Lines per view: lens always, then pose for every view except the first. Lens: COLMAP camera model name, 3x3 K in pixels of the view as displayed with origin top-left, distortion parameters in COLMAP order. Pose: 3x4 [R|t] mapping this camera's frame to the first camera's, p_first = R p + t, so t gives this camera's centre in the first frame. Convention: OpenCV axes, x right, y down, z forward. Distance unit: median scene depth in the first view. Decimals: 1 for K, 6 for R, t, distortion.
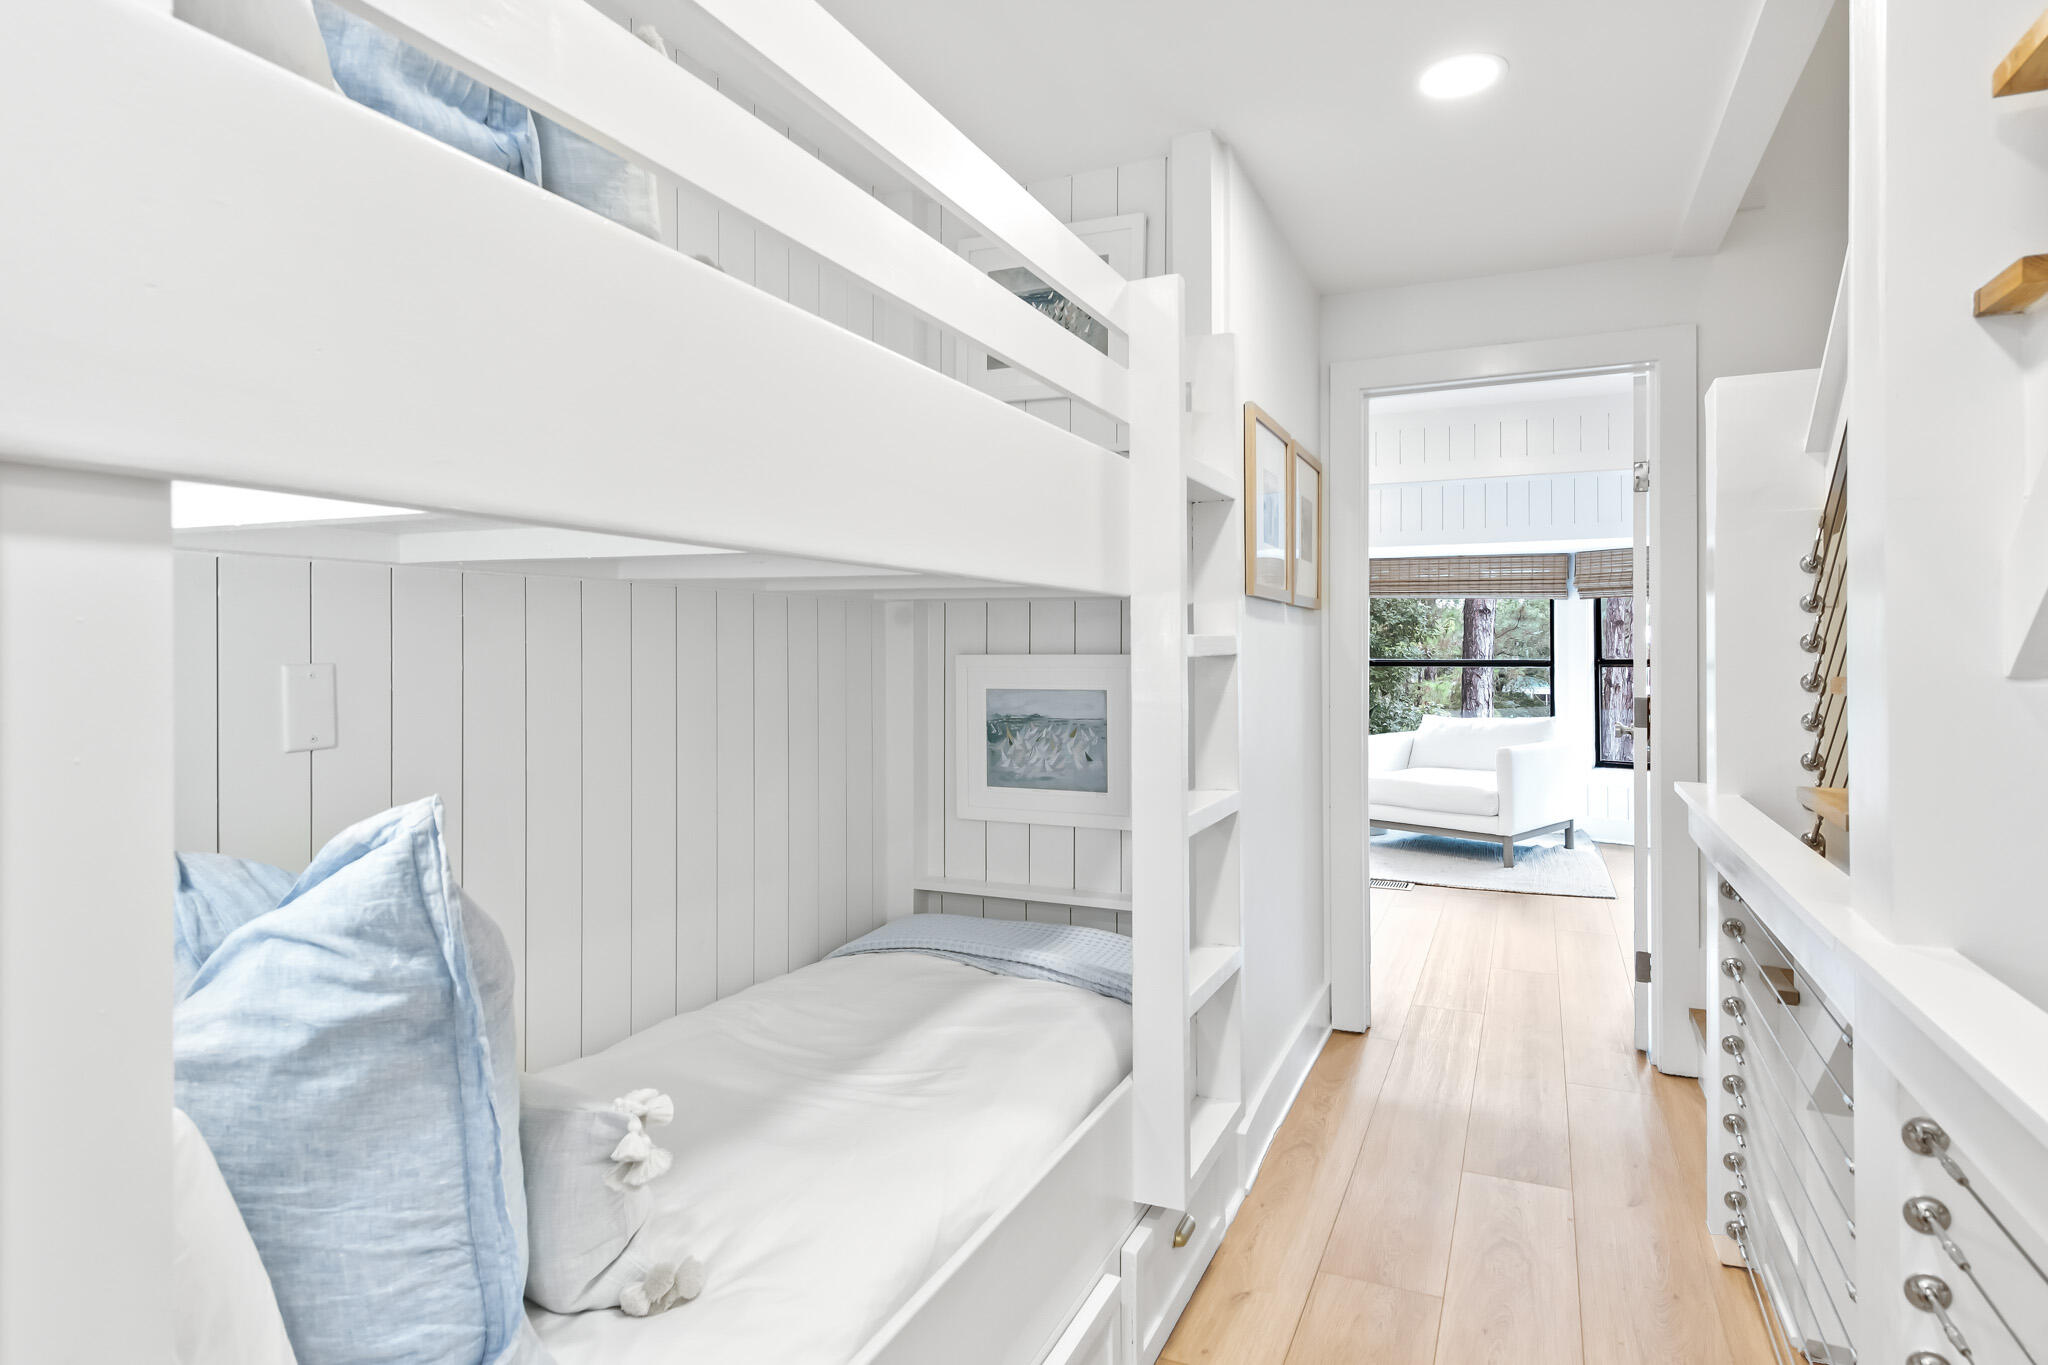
lens RADIAL K [[1116.6, 0, 1006.4], [0, 1116.6, 645.4], [0, 0, 1]] dist [0.007169, -0.002080]
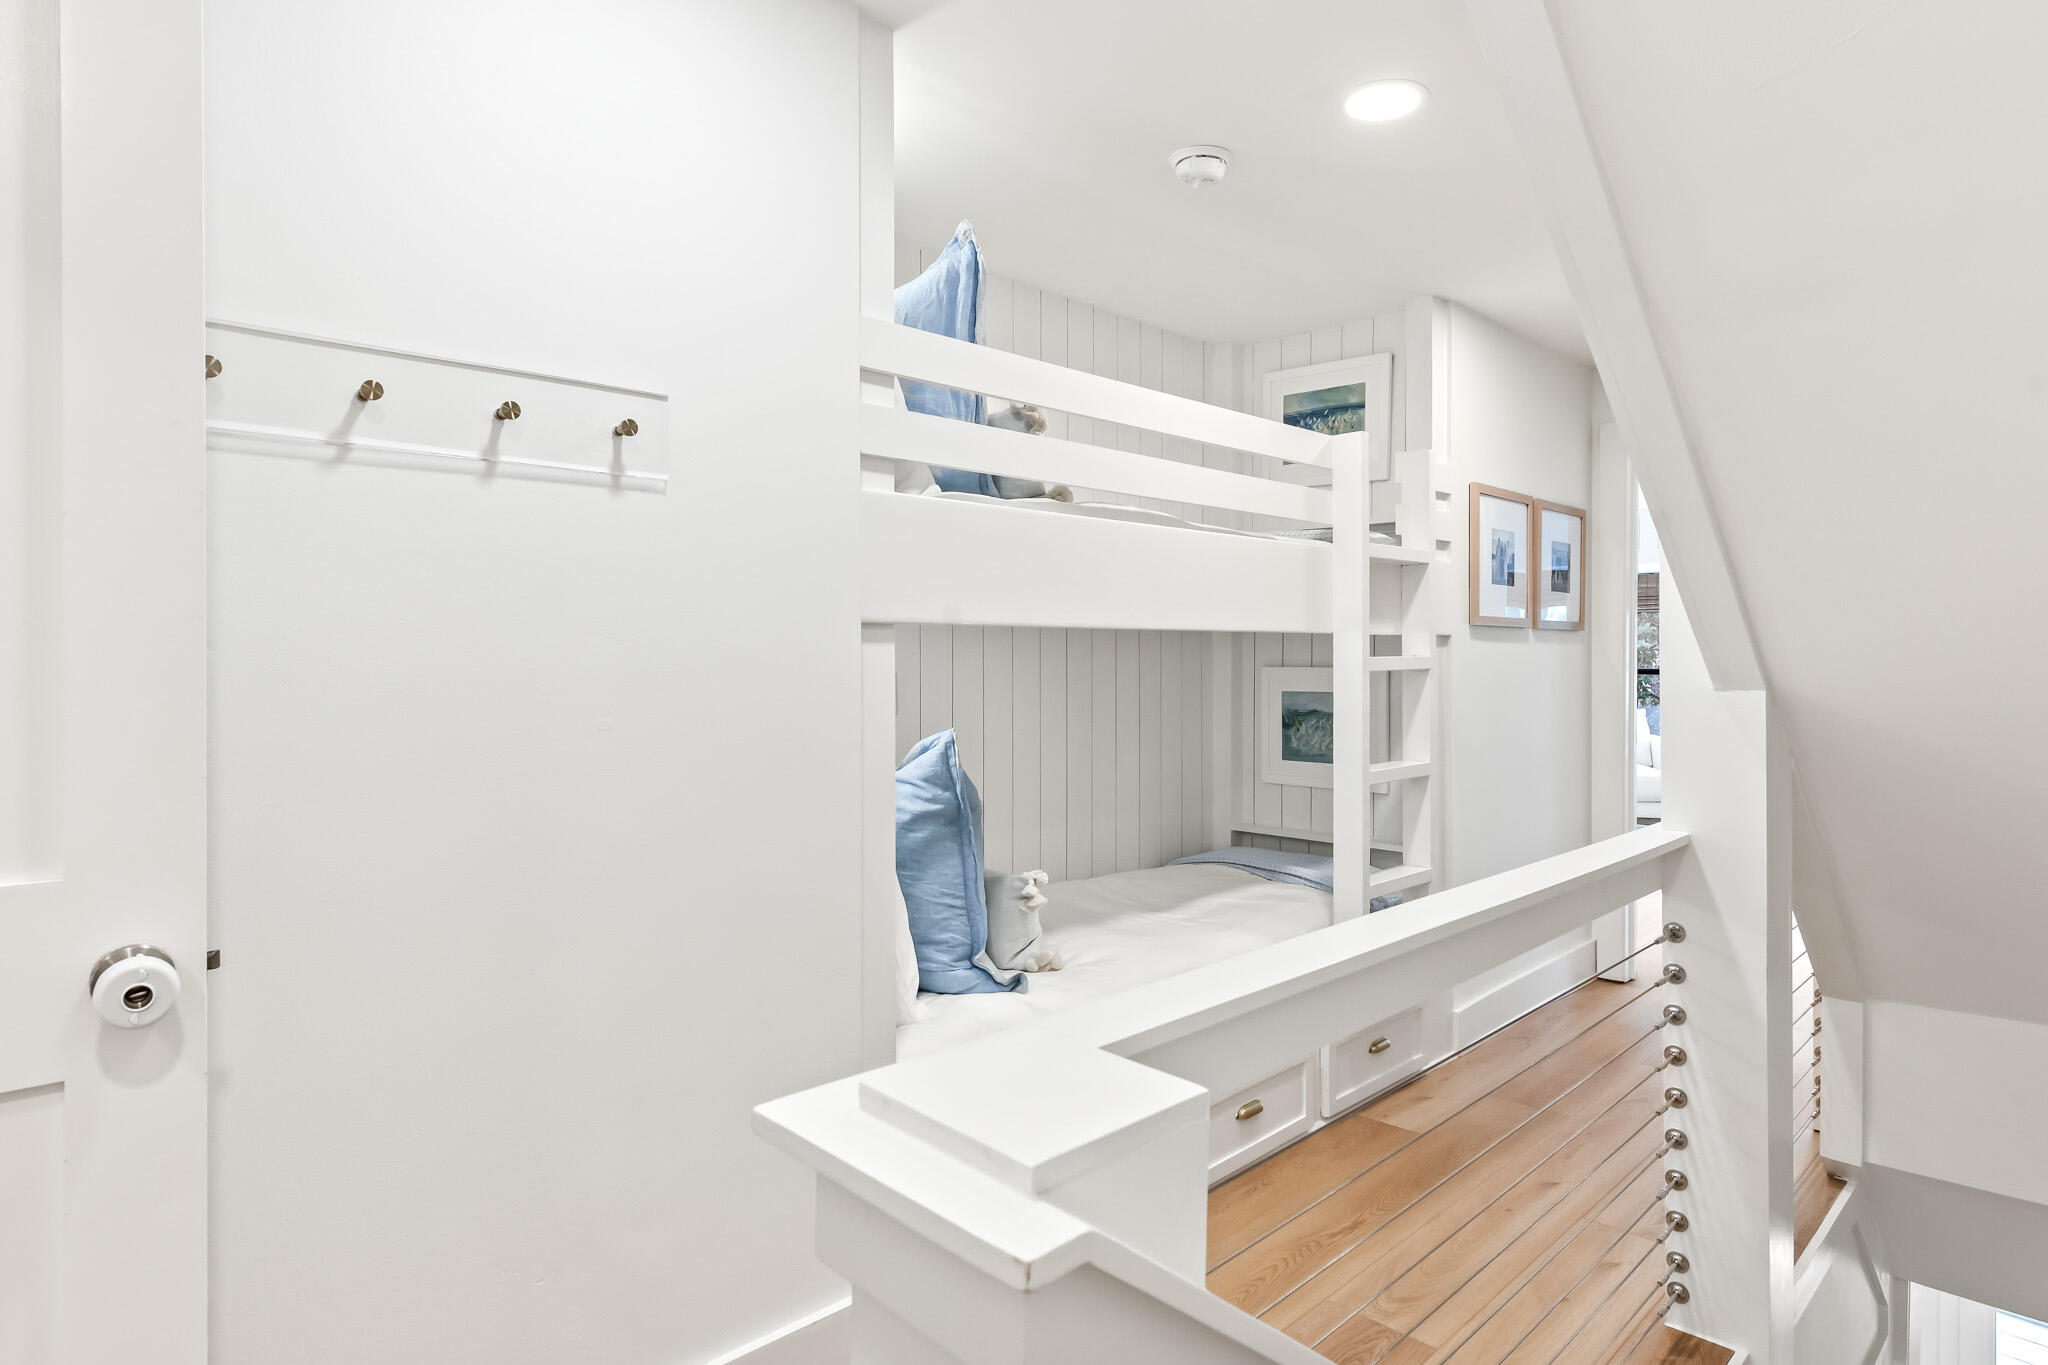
lens RADIAL K [[1116.6, 0, 1006.4], [0, 1116.6, 645.4], [0, 0, 1]] dist [0.007169, -0.002080]
pose [[0.928146, -0.000788, -0.372216, 0.194736], [-0.000180, 0.999997, -0.002567, -0.016210], [0.372216, 0.002450, 0.928143, -0.469049]]
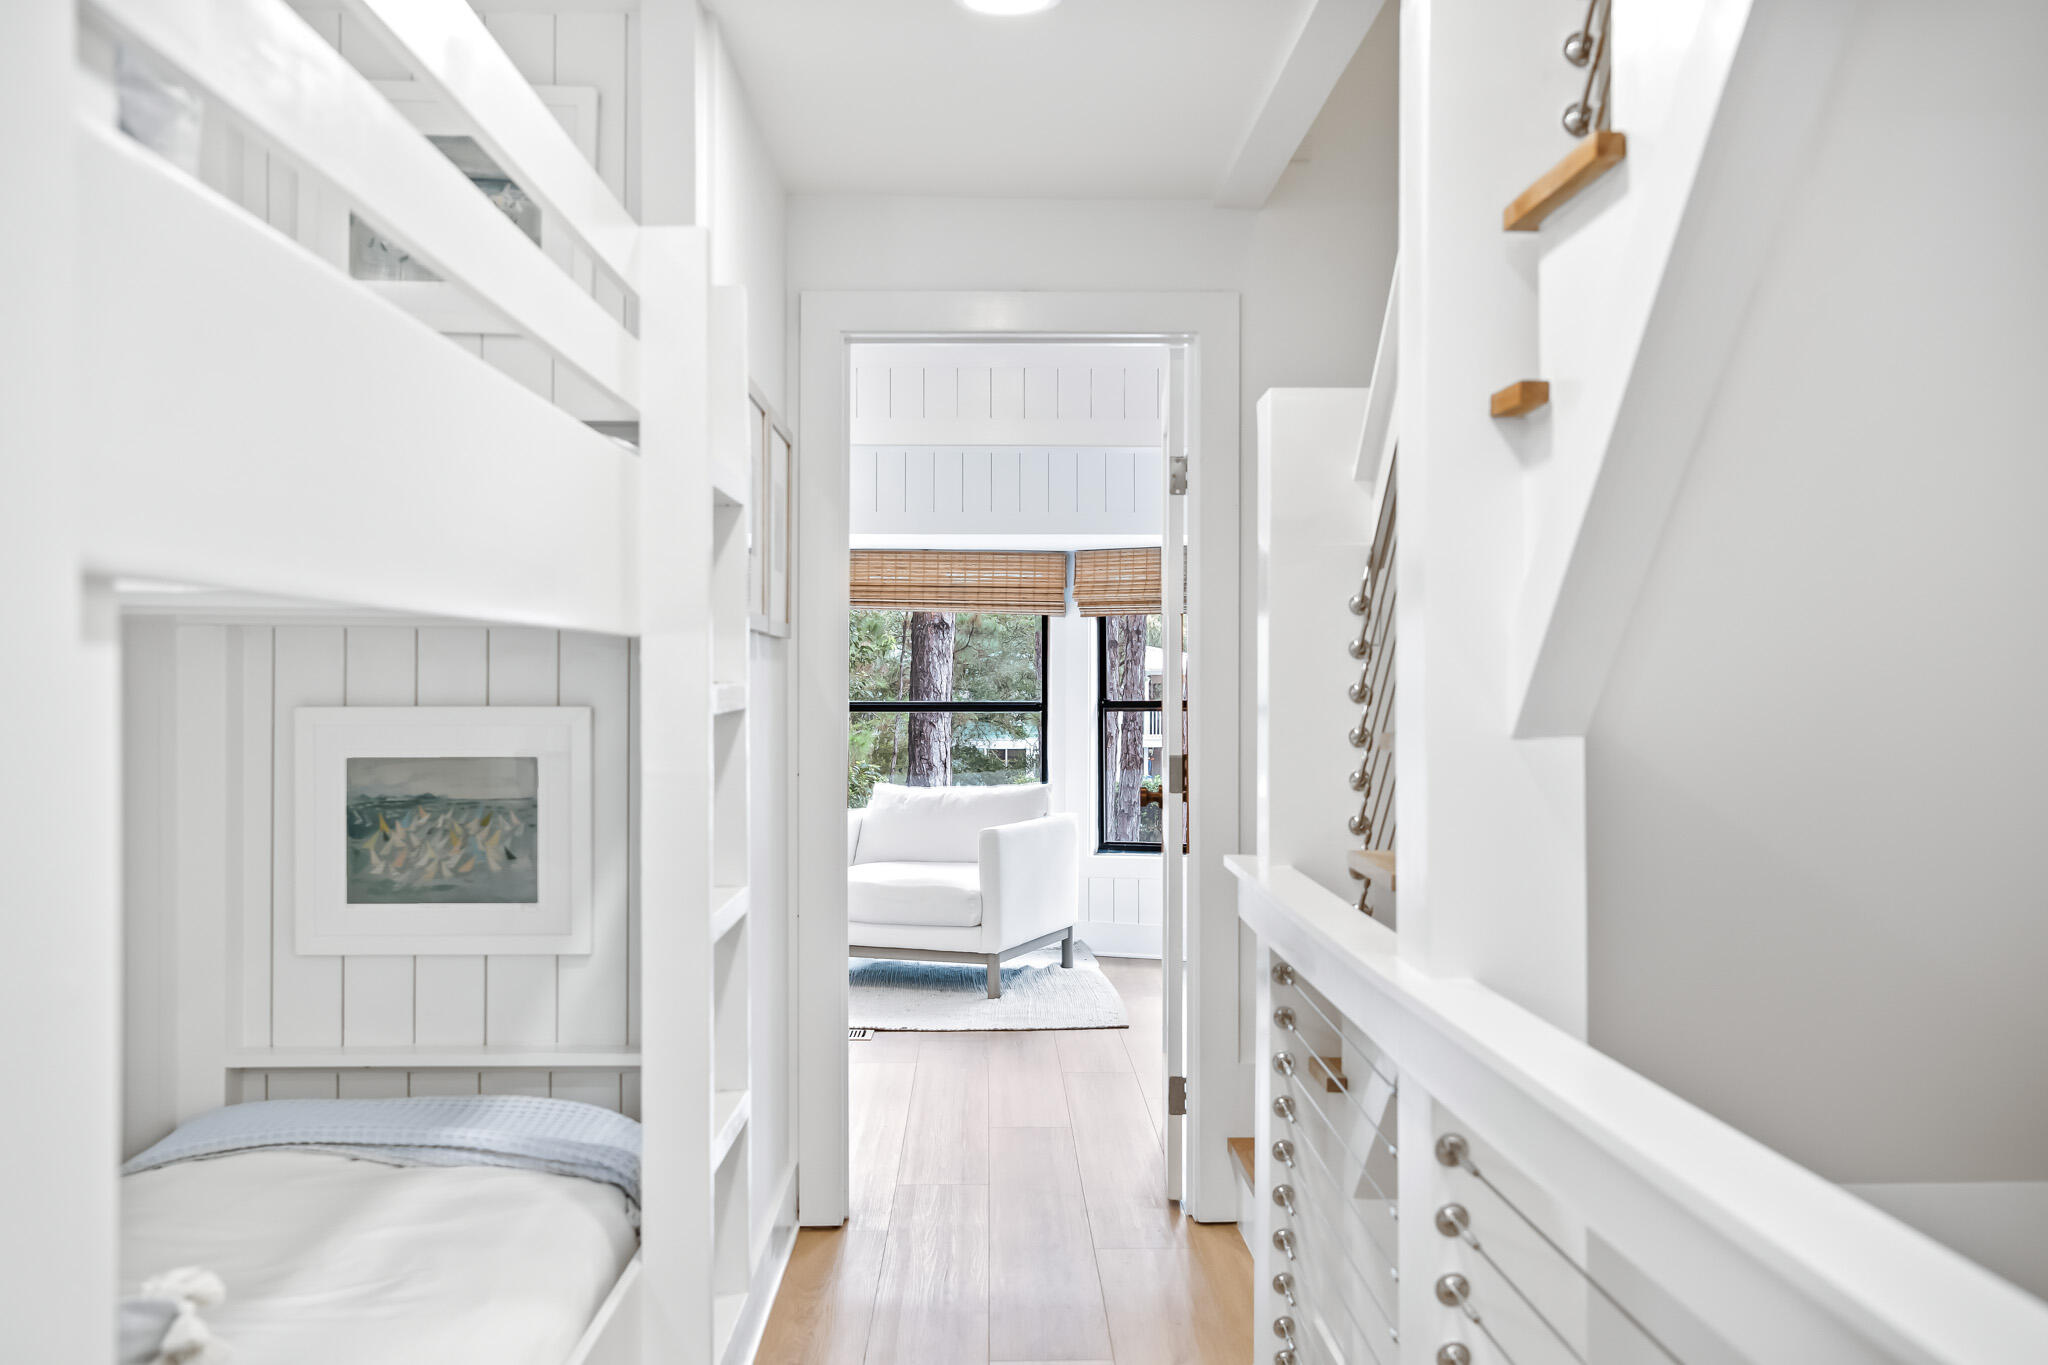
lens RADIAL K [[1927.4, 0, 1024.0], [0, 1927.4, 682.5], [0, 0, 1]] dist [0.004395, -0.002661]
pose [[0.895652, 0.001629, 0.444752, -0.175234], [-0.004181, 0.999980, 0.004756, -0.014002], [-0.444735, -0.006120, 0.895641, -0.221892]]
